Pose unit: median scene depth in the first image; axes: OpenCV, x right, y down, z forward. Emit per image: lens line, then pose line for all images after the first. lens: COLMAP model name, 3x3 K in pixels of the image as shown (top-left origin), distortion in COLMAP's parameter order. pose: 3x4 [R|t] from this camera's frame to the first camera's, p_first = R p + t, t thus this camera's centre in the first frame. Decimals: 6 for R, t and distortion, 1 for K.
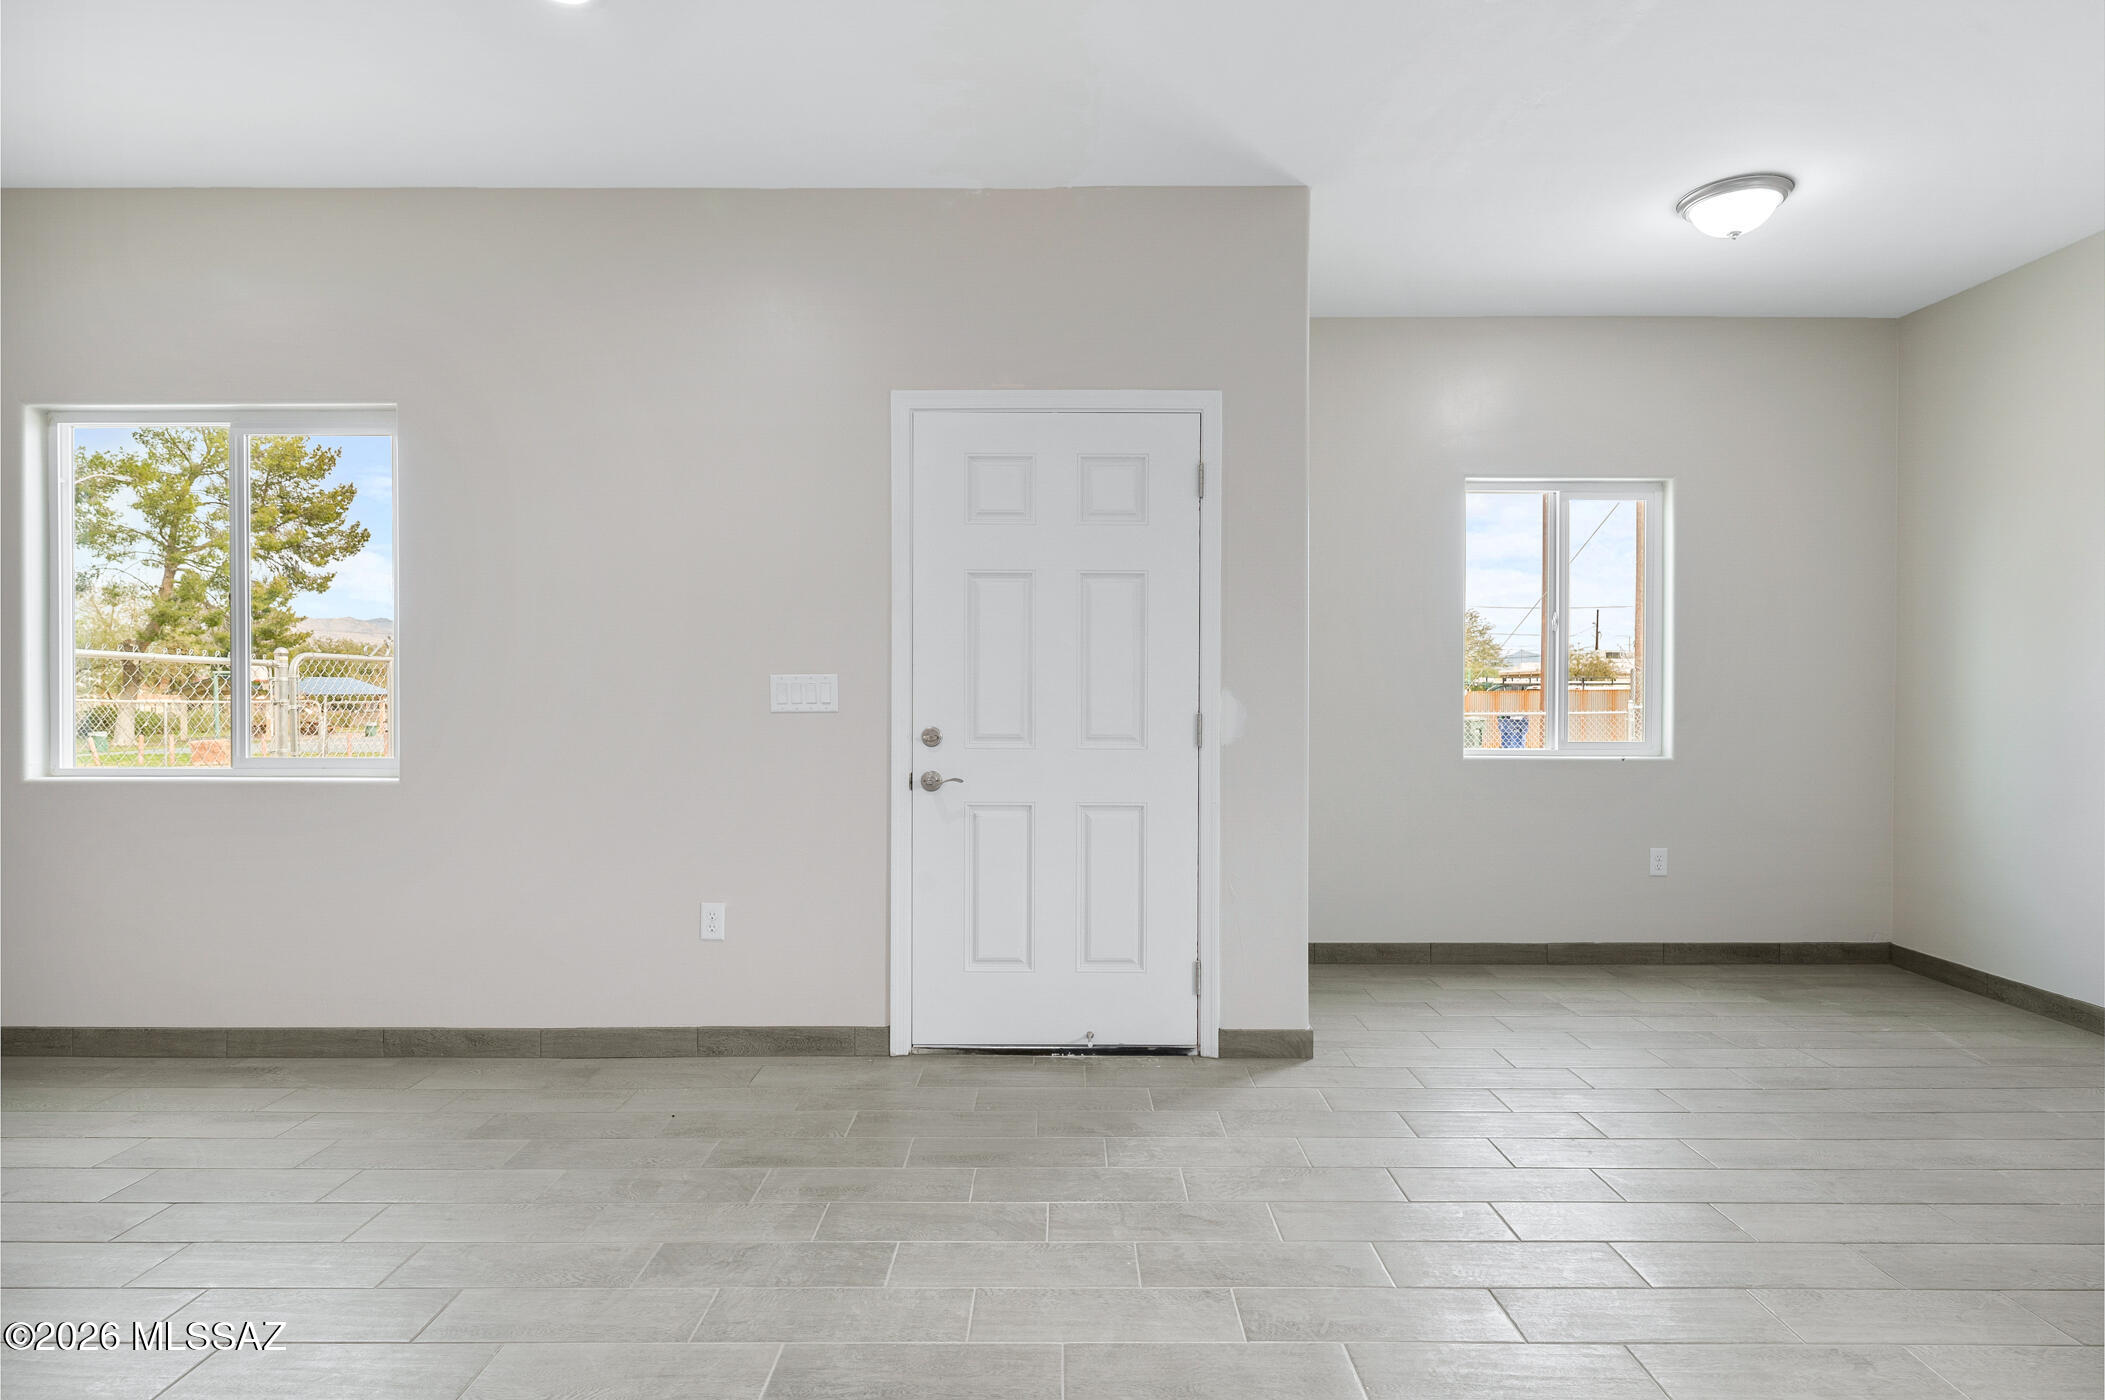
lens RADIAL K [[1096.5, 0, 1051.7], [0, 1096.5, 702.9], [0, 0, 1]] dist [-0.003251, 0.001324]
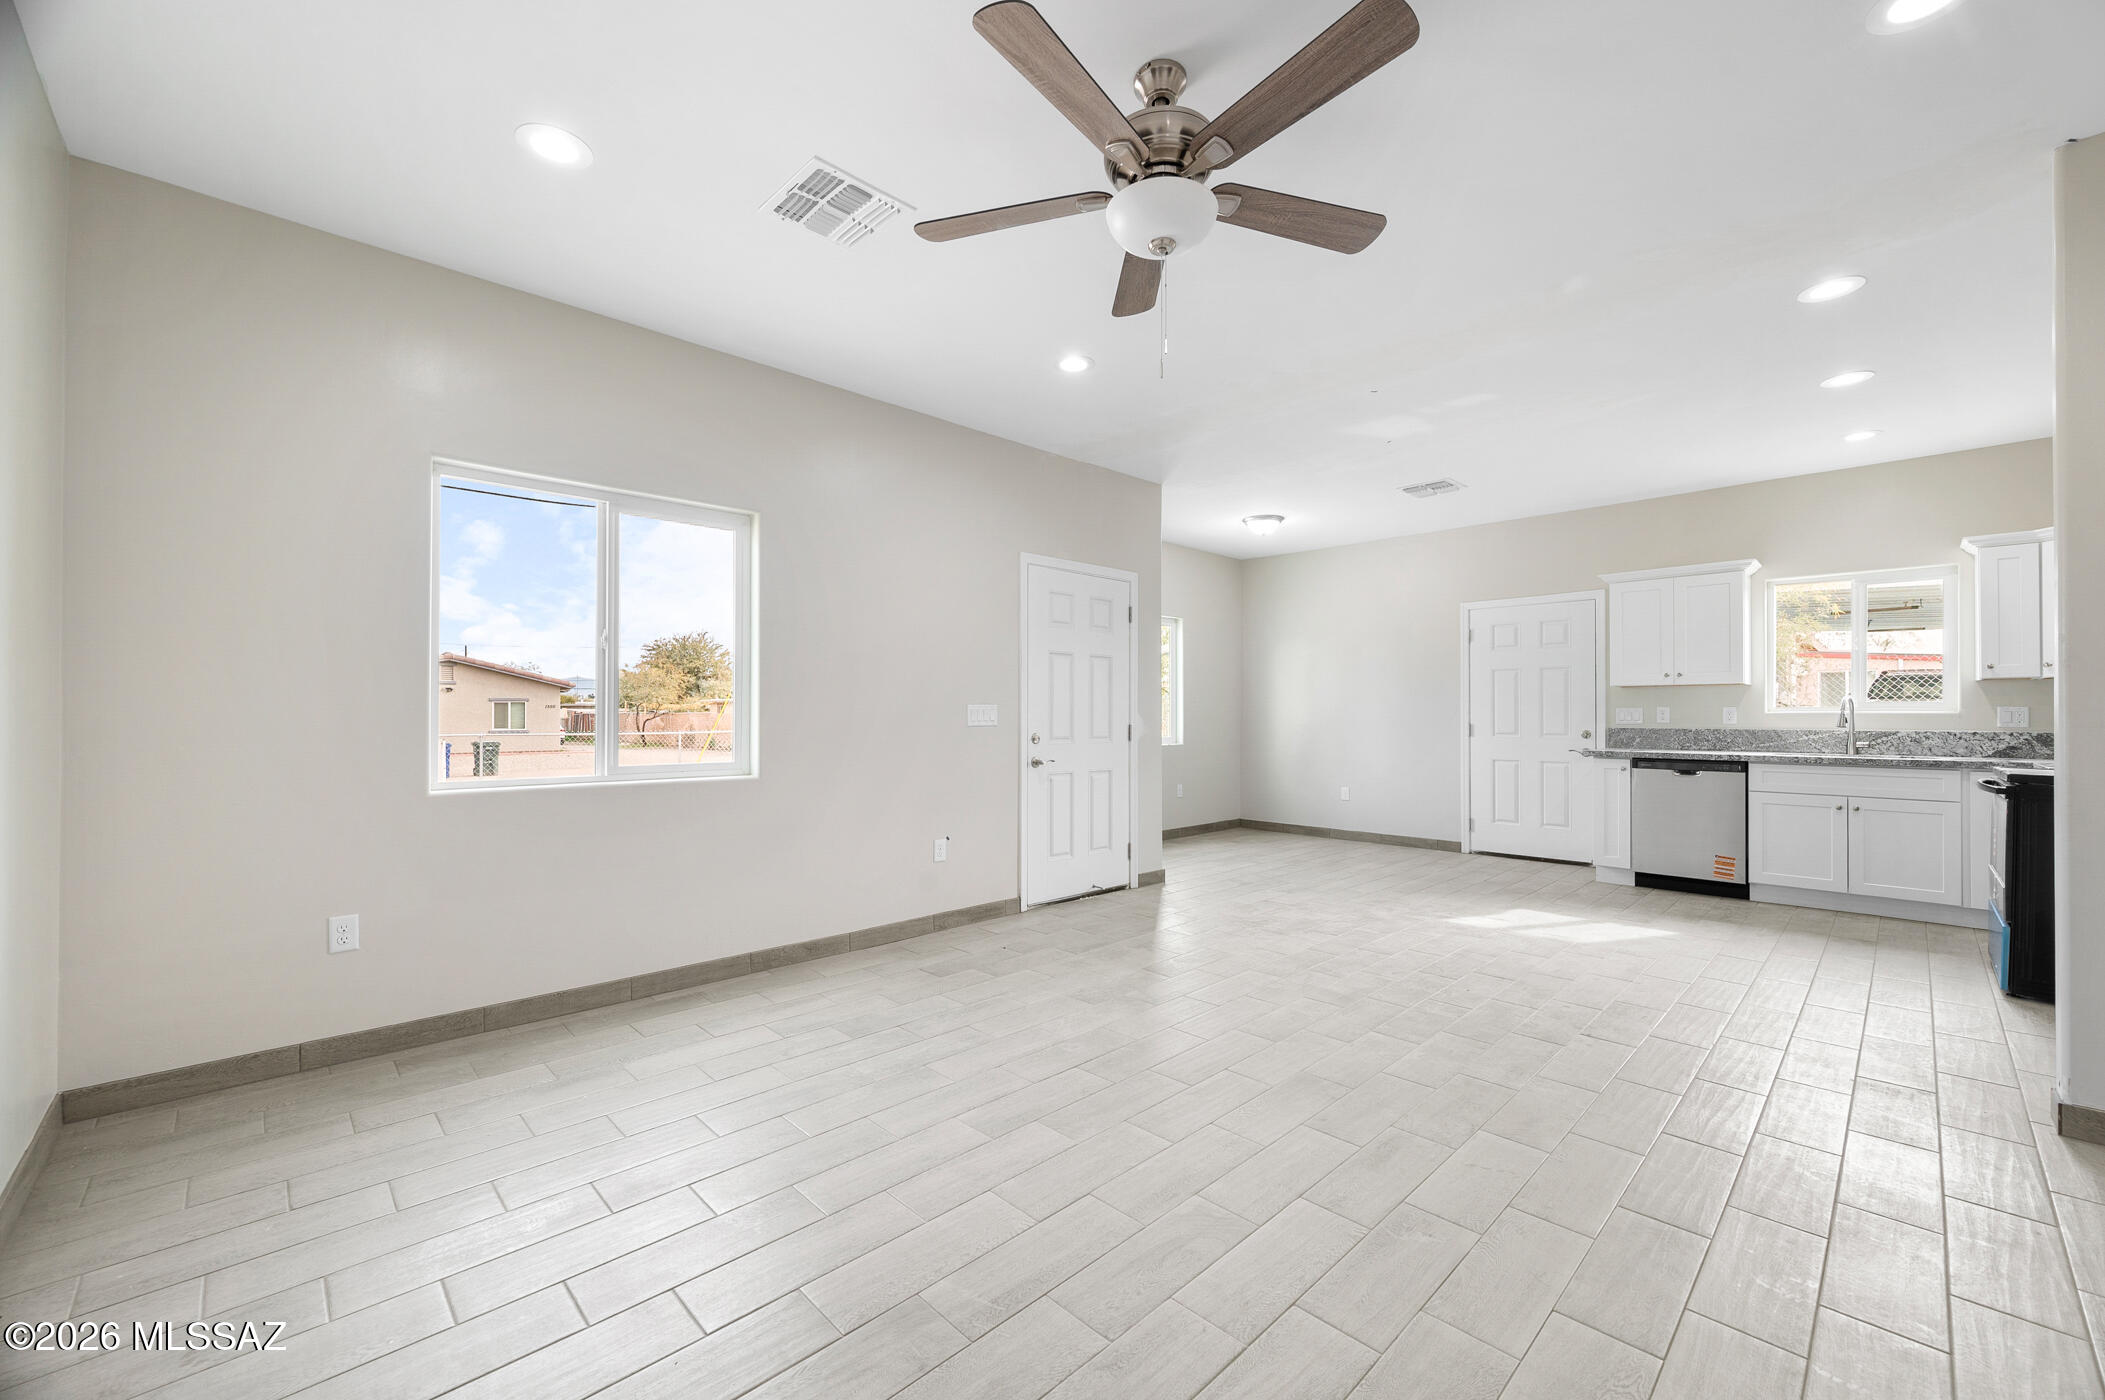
lens RADIAL K [[841.3, 0, 1053.6], [0, 841.3, 709.2], [0, 0, 1]] dist [-0.002511, 0.000088]
pose [[0.716016, 0.003579, 0.698075, -1.097729], [0.005389, 0.999929, -0.010654, -0.003819], [-0.698063, 0.011391, 0.715945, -0.053754]]
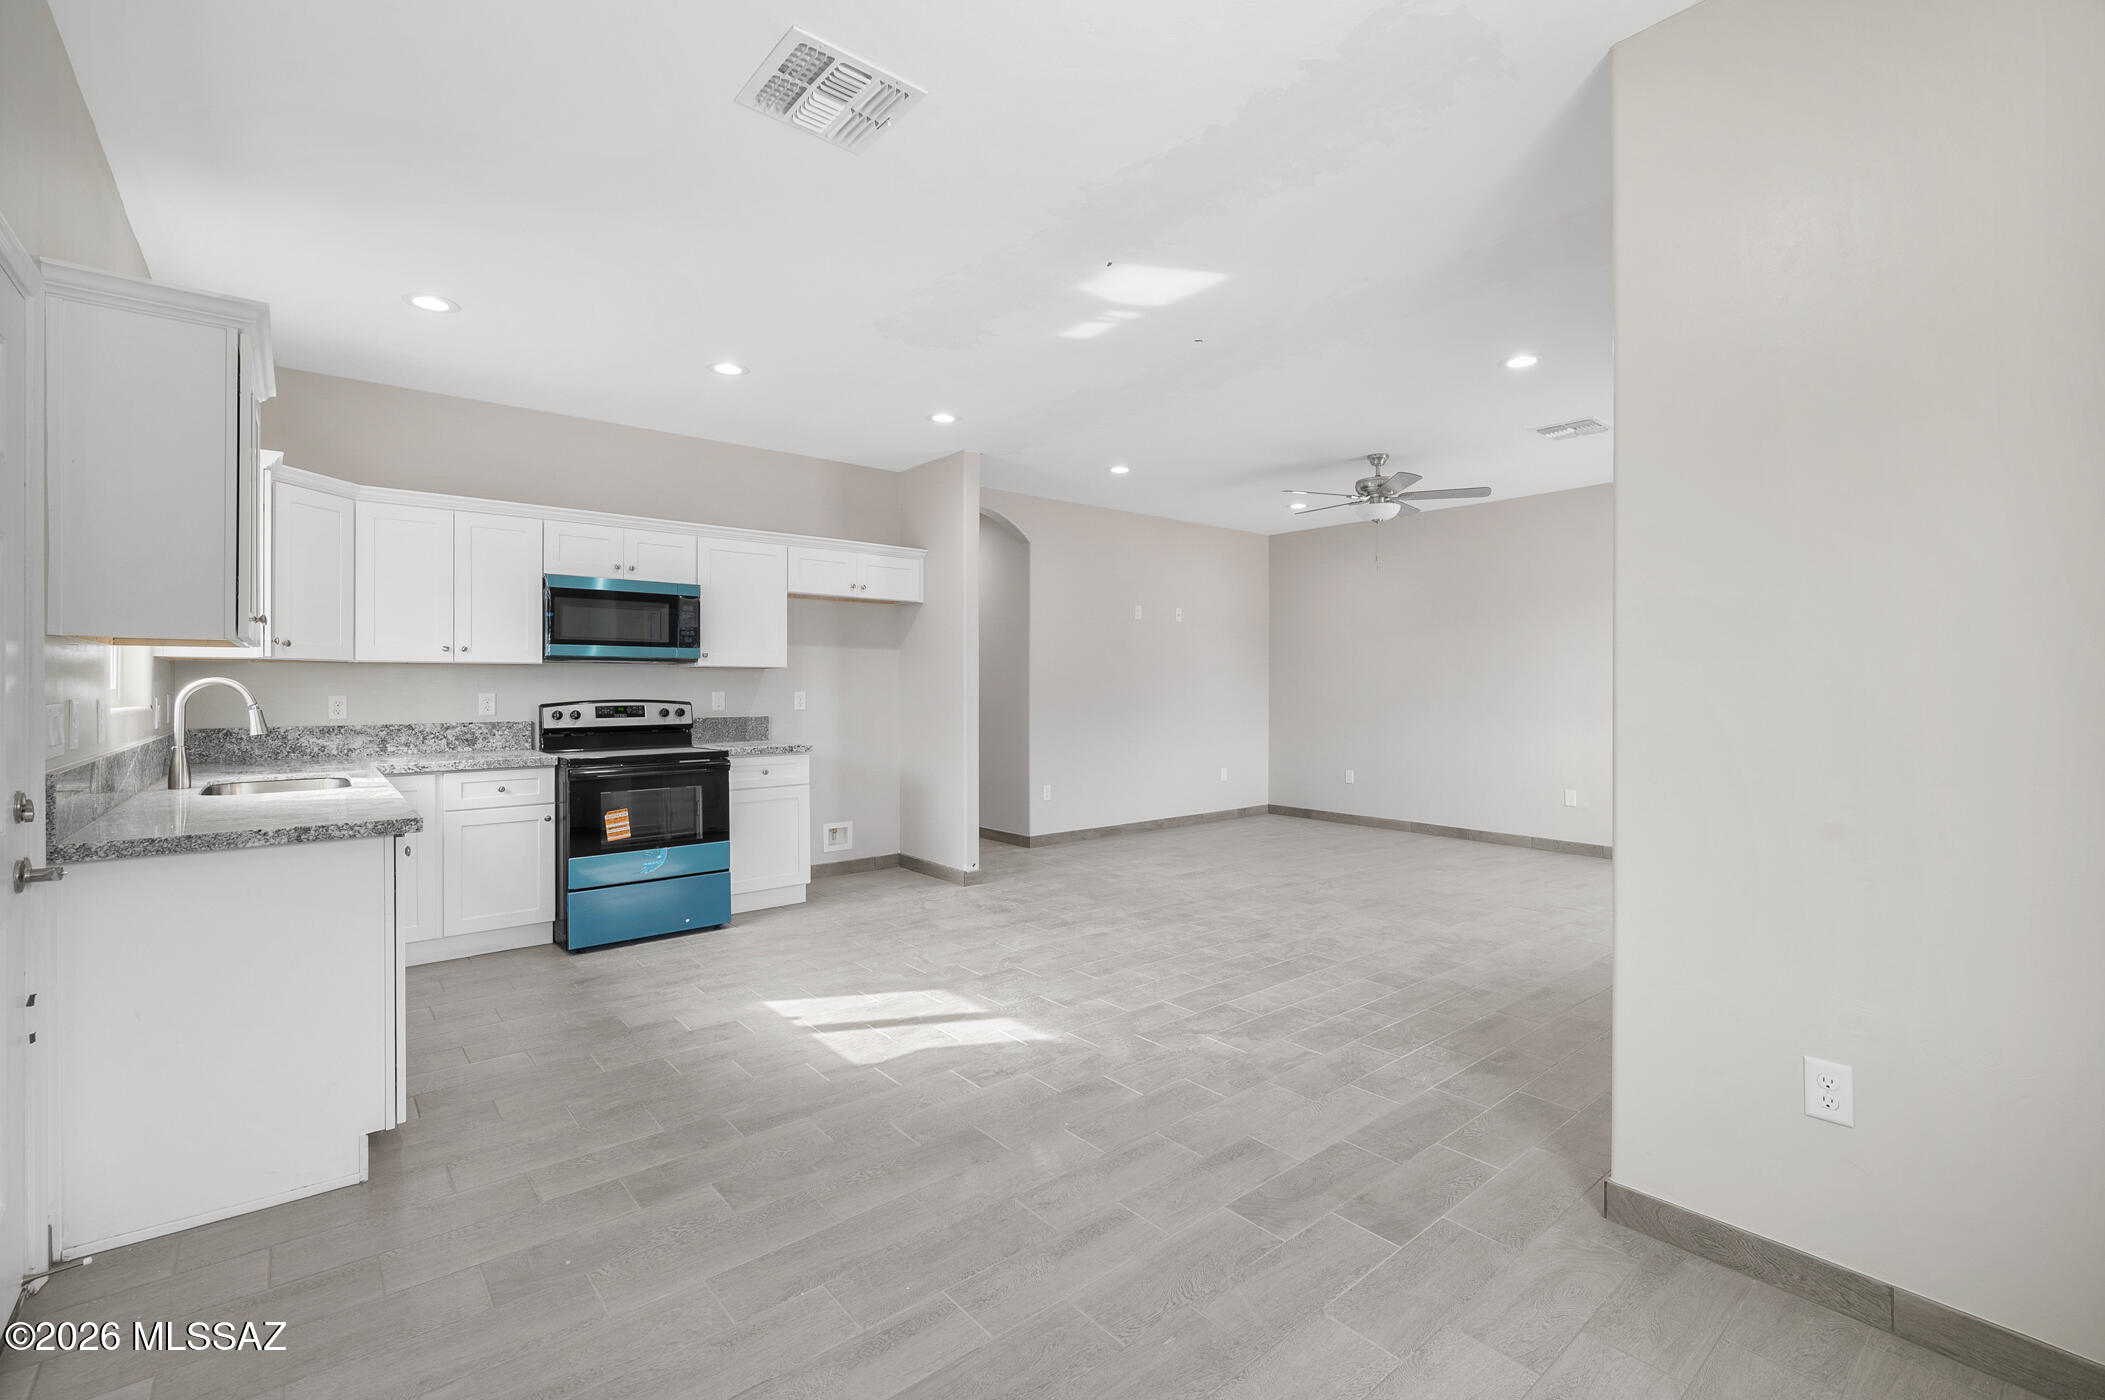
lens RADIAL K [[900.9, 0, 1066.7], [0, 900.9, 677.8], [0, 0, 1]] dist [-0.000856, 0.000666]
pose [[-0.762308, -0.006905, -0.647178, 0.903063], [-0.004463, 0.999975, -0.005413, -0.034655], [0.647199, -0.001238, -0.762320, 1.226298]]
